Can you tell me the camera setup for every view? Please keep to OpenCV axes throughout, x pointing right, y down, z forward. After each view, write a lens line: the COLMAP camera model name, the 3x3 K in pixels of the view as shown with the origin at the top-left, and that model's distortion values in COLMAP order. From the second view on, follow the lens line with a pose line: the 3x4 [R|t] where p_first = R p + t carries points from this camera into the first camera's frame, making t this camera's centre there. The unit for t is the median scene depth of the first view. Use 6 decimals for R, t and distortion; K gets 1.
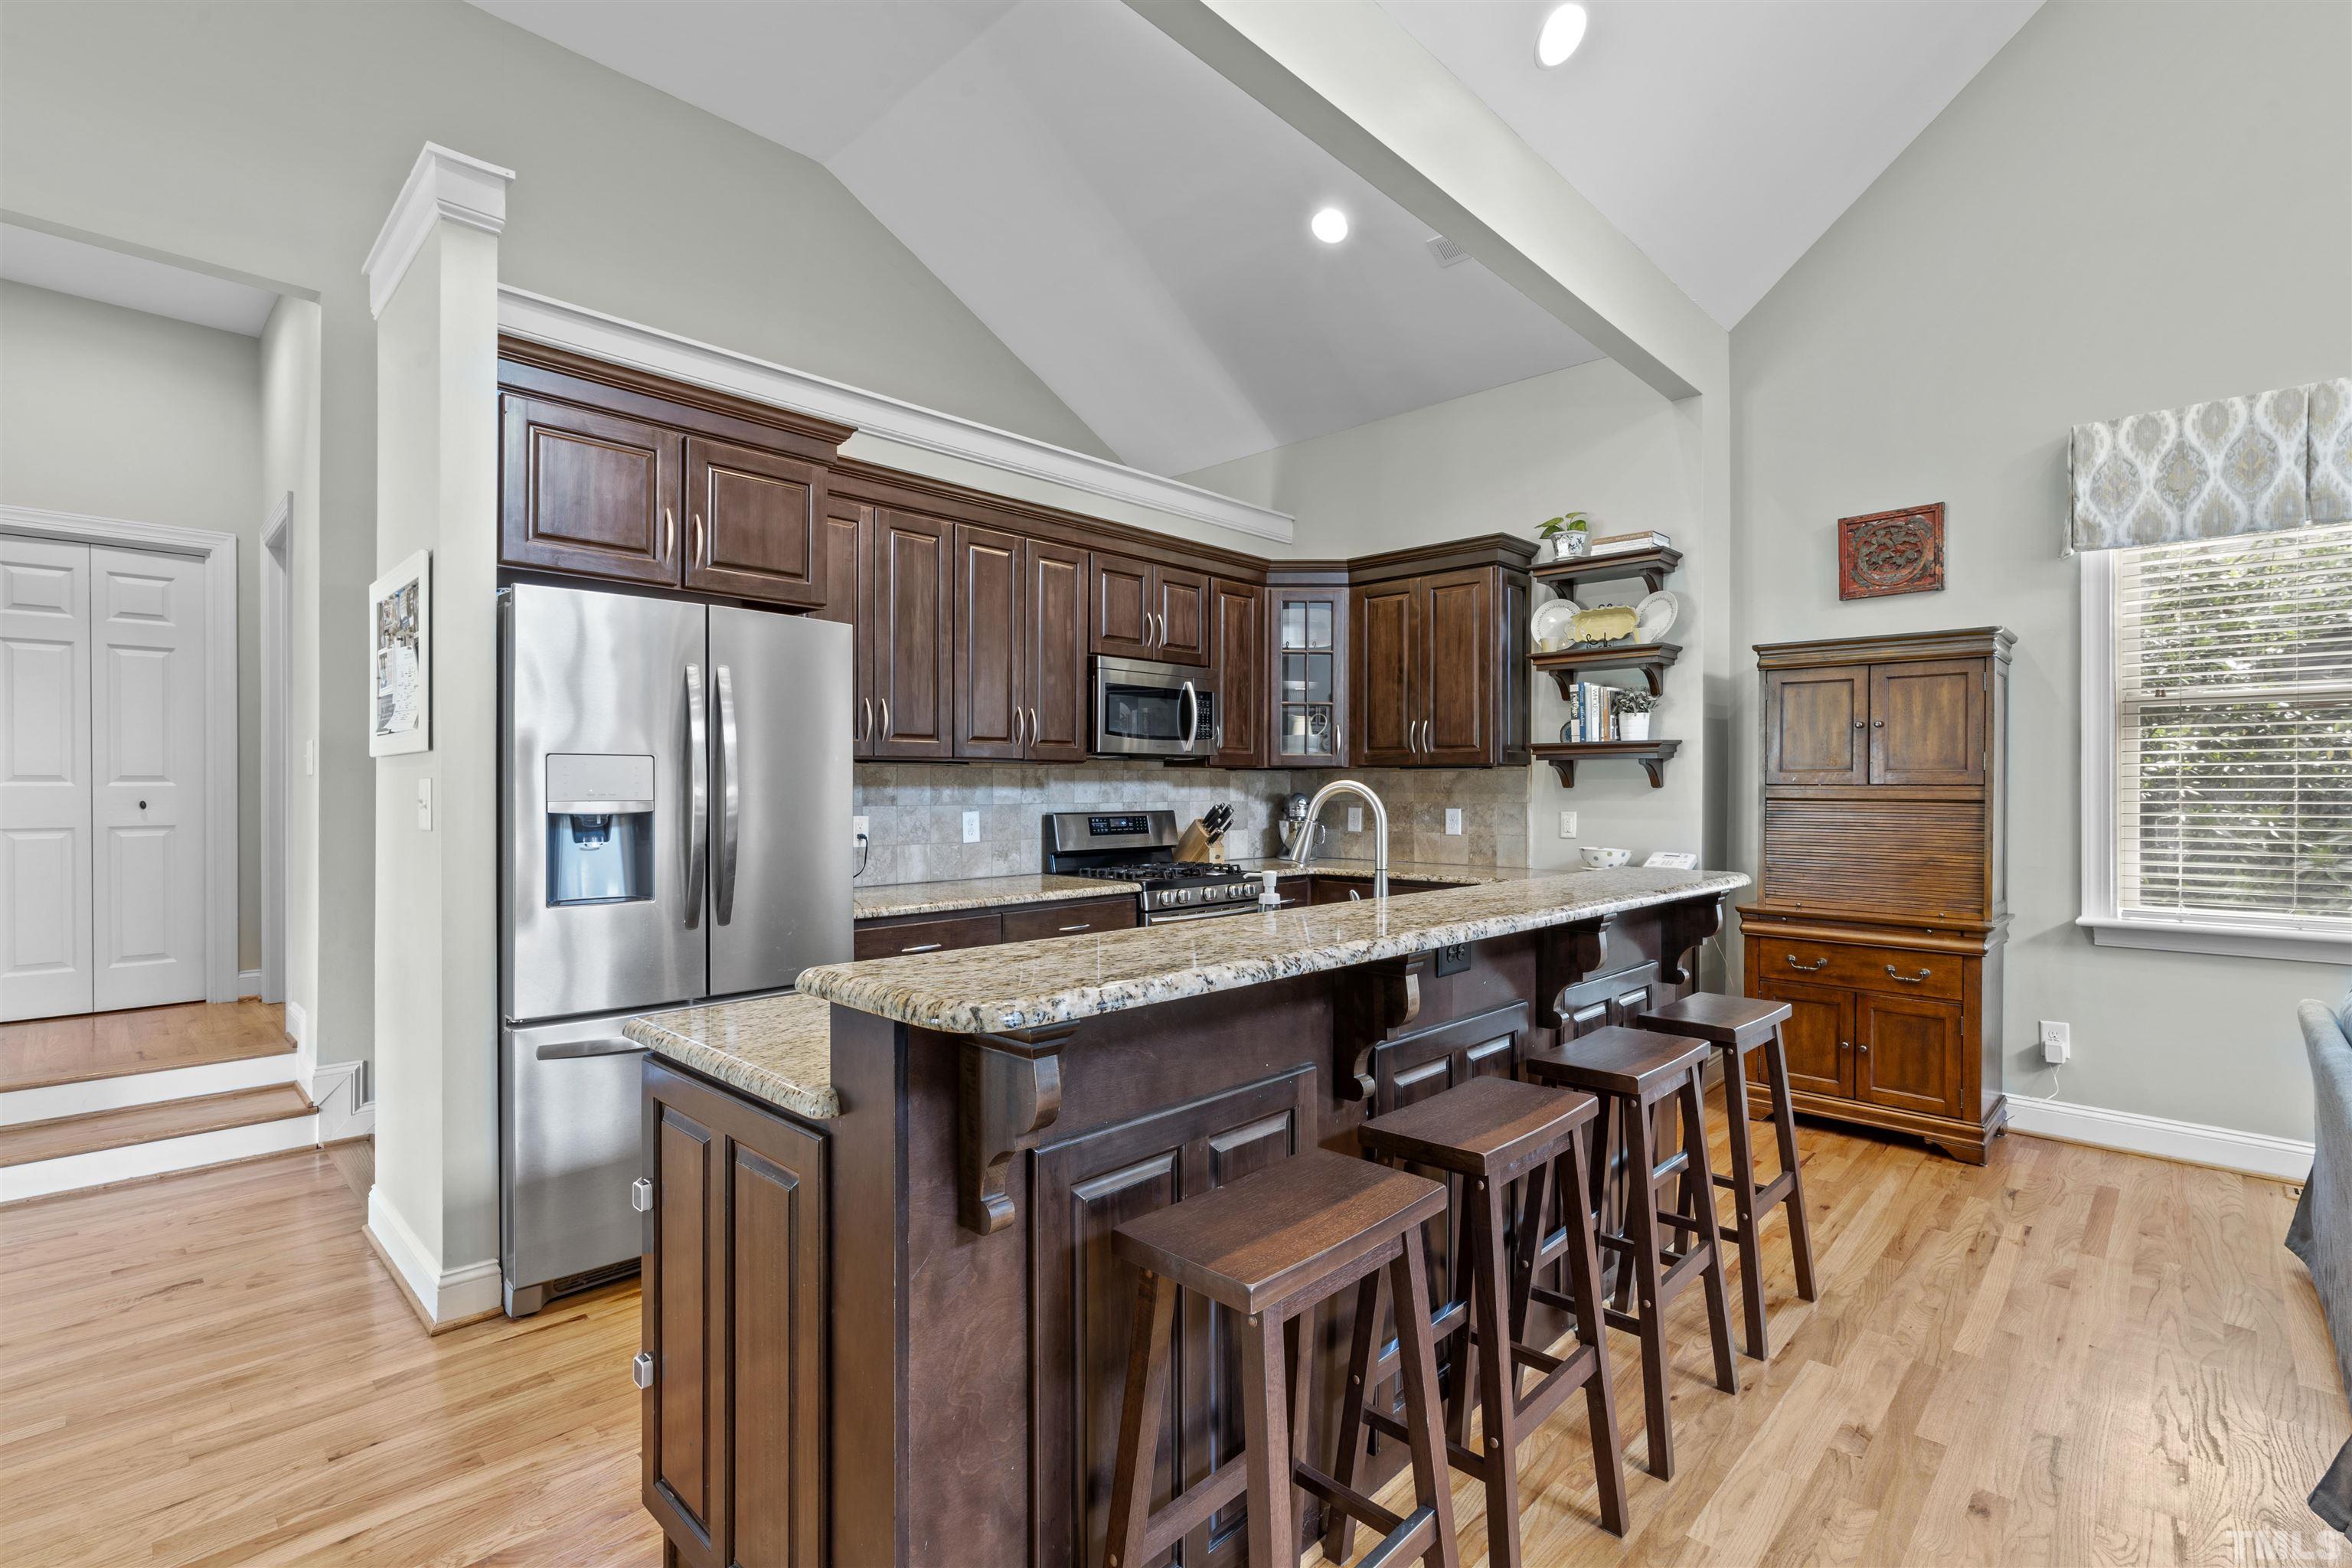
lens RADIAL K [[1060.9, 0, 1157.0], [0, 1060.9, 778.7], [0, 0, 1]] dist [-0.003308, 0.000508]
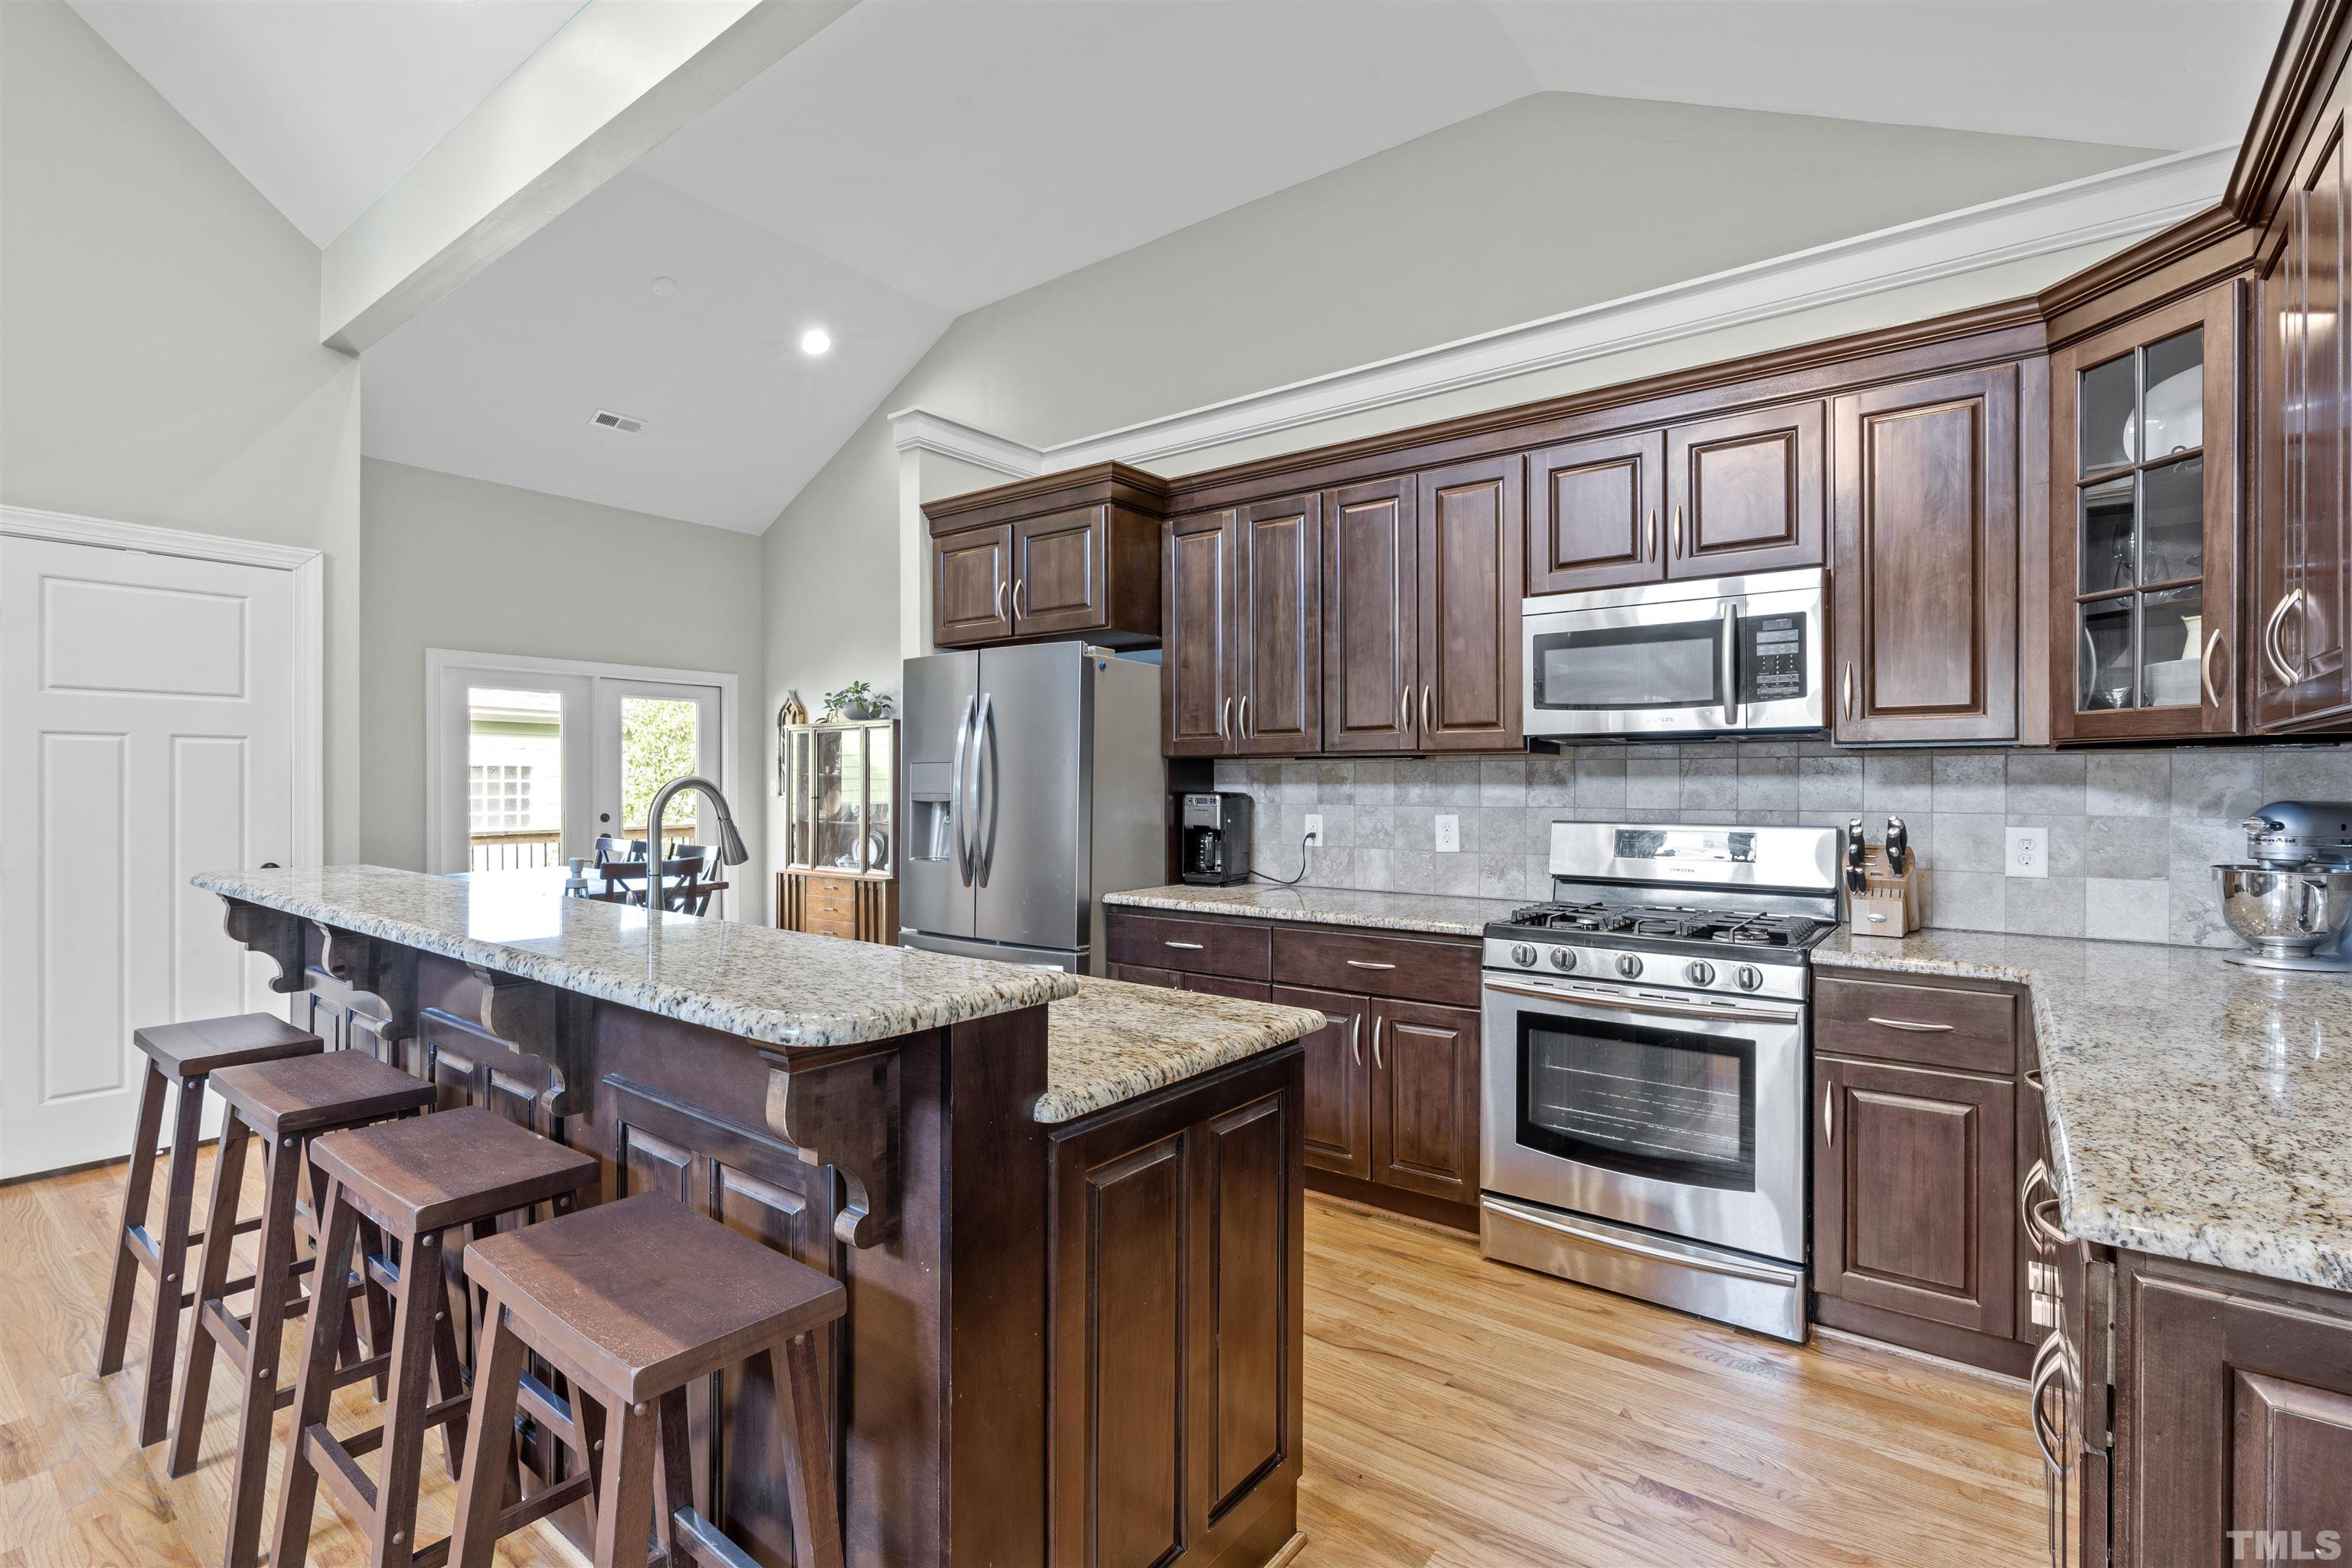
lens RADIAL K [[1060.9, 0, 1170.3], [0, 1060.9, 771.8], [0, 0, 1]] dist [-0.003308, 0.000508]
pose [[0.117563, -0.012795, -0.992983, 0.628682], [0.004565, 0.999913, -0.012344, 0.007028], [0.993055, -0.003082, 0.117612, 0.704498]]
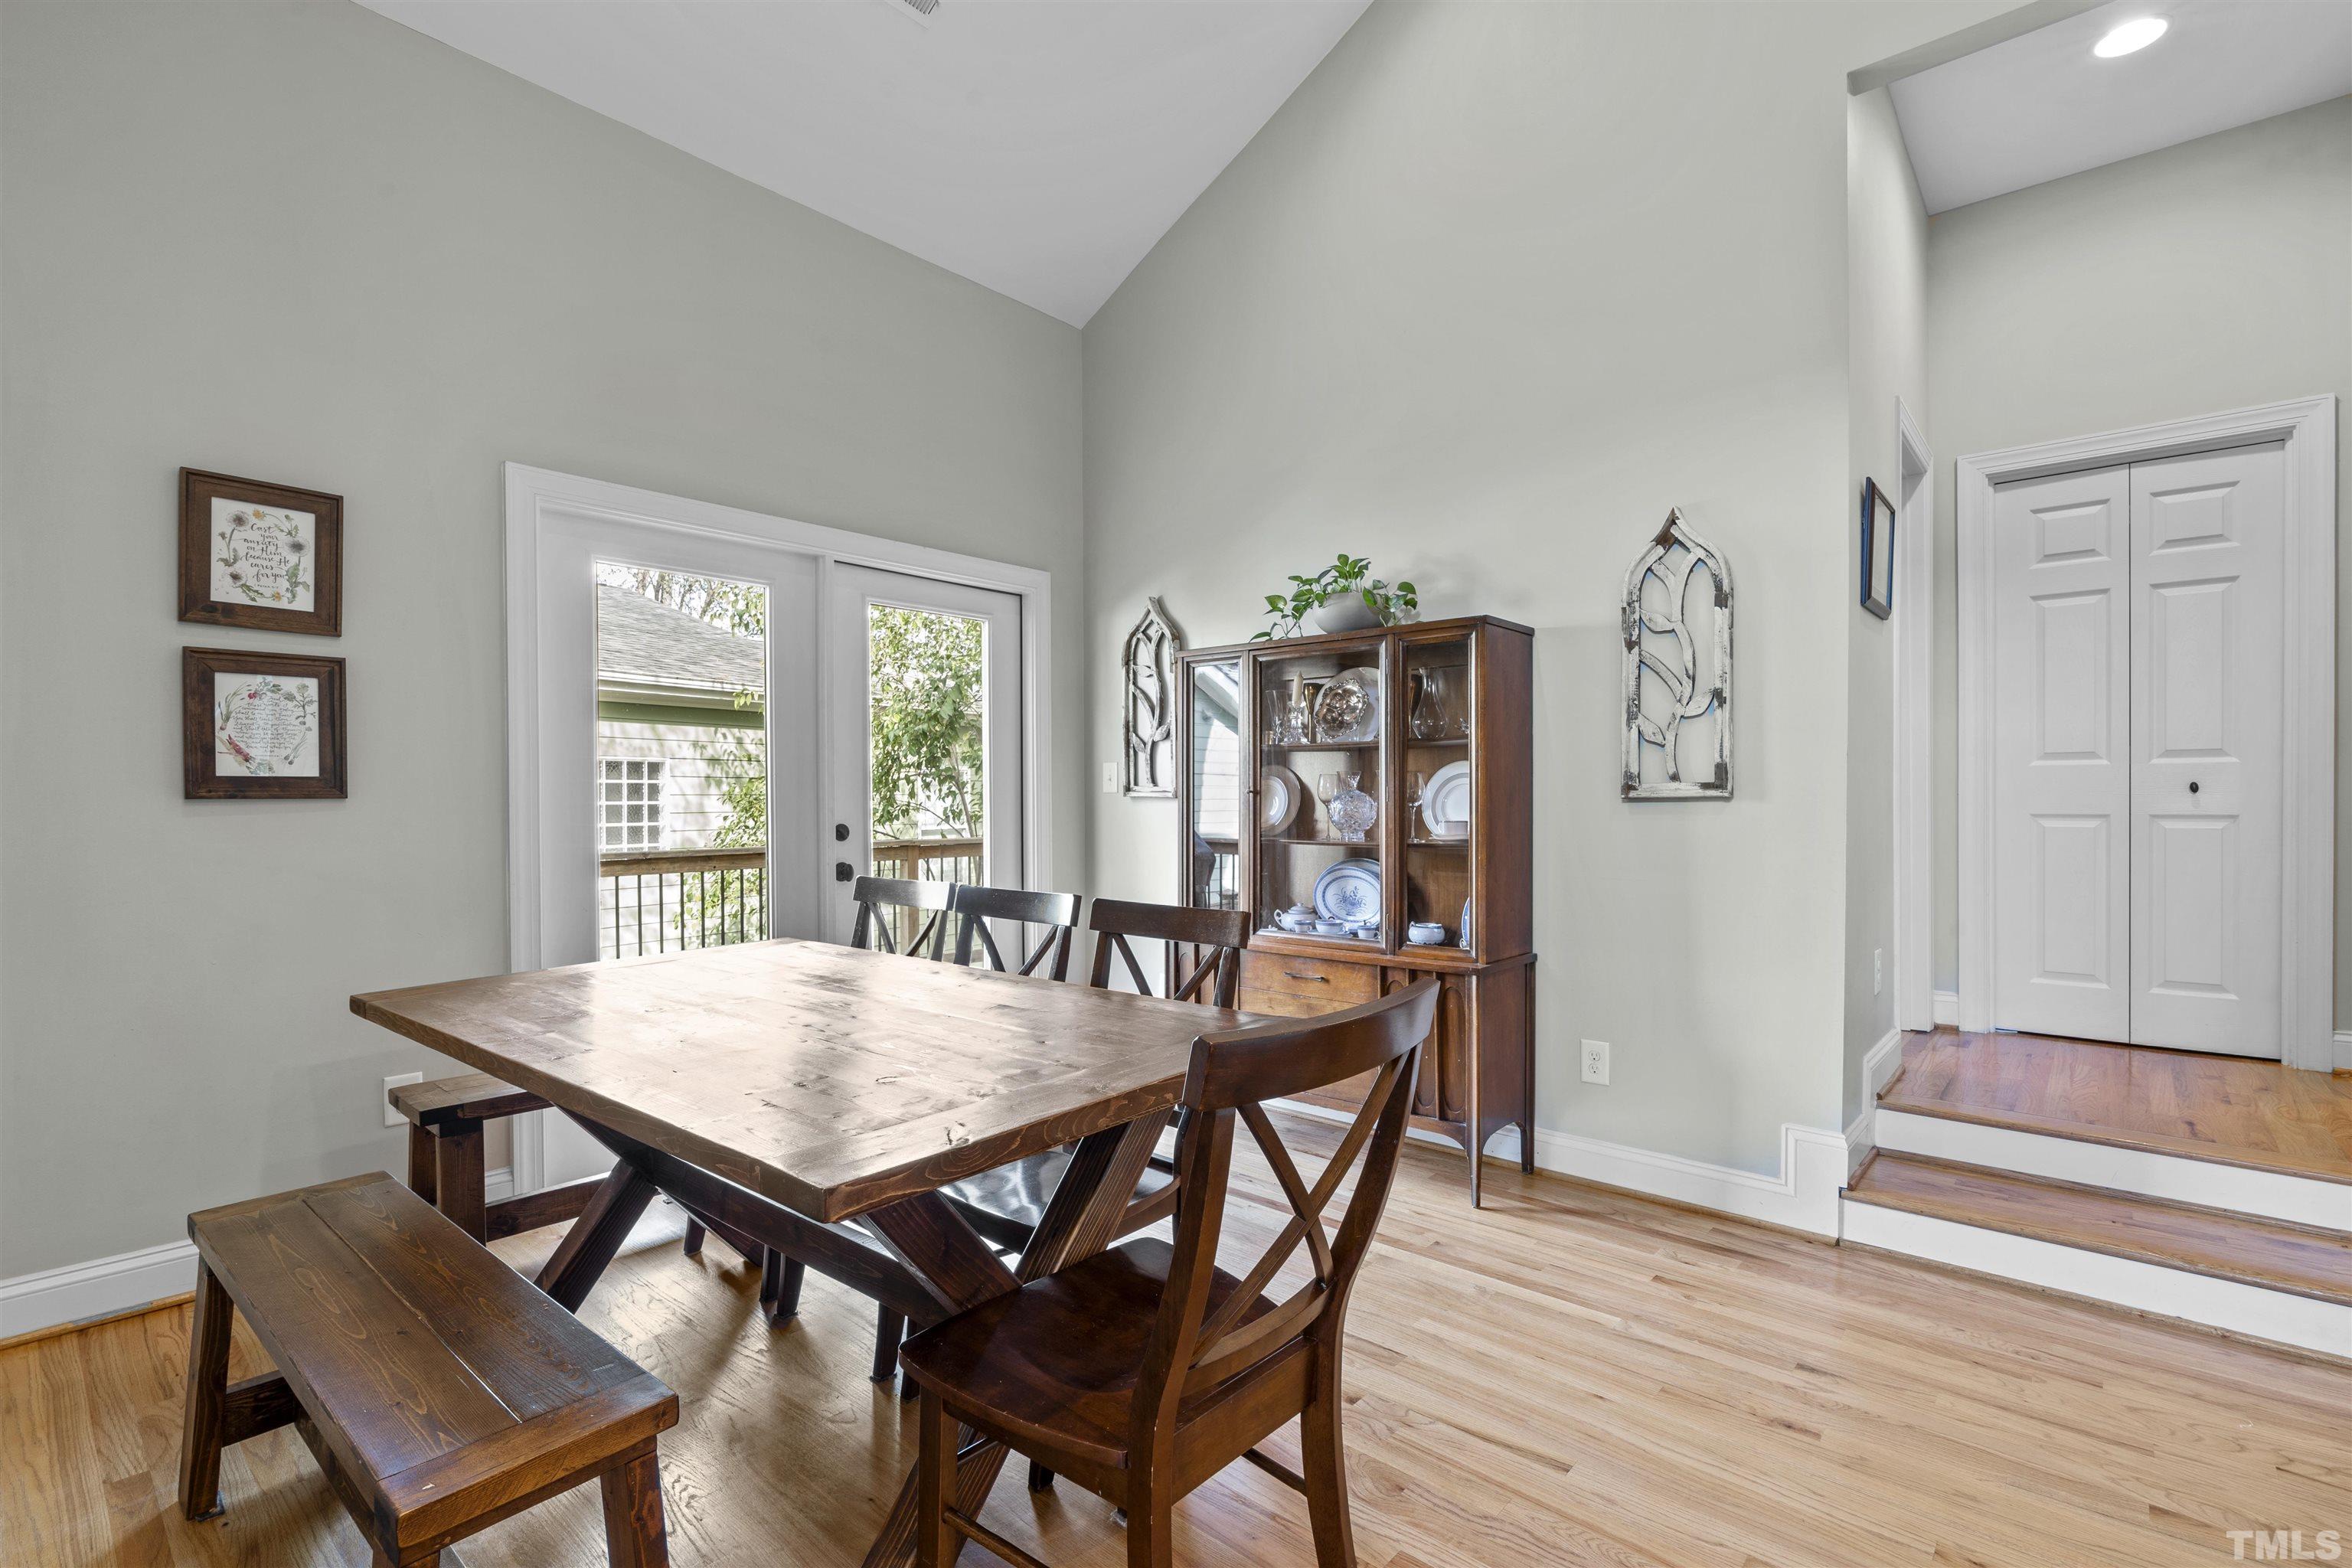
lens RADIAL K [[1060.9, 0, 1161.6], [0, 1060.9, 816.2], [0, 0, 1]] dist [-0.003308, 0.000508]
pose [[0.039884, 0.017854, -0.999045, -0.245314], [0.008720, 0.999796, 0.018215, 0.027877], [0.999166, -0.009438, 0.039720, 0.245394]]
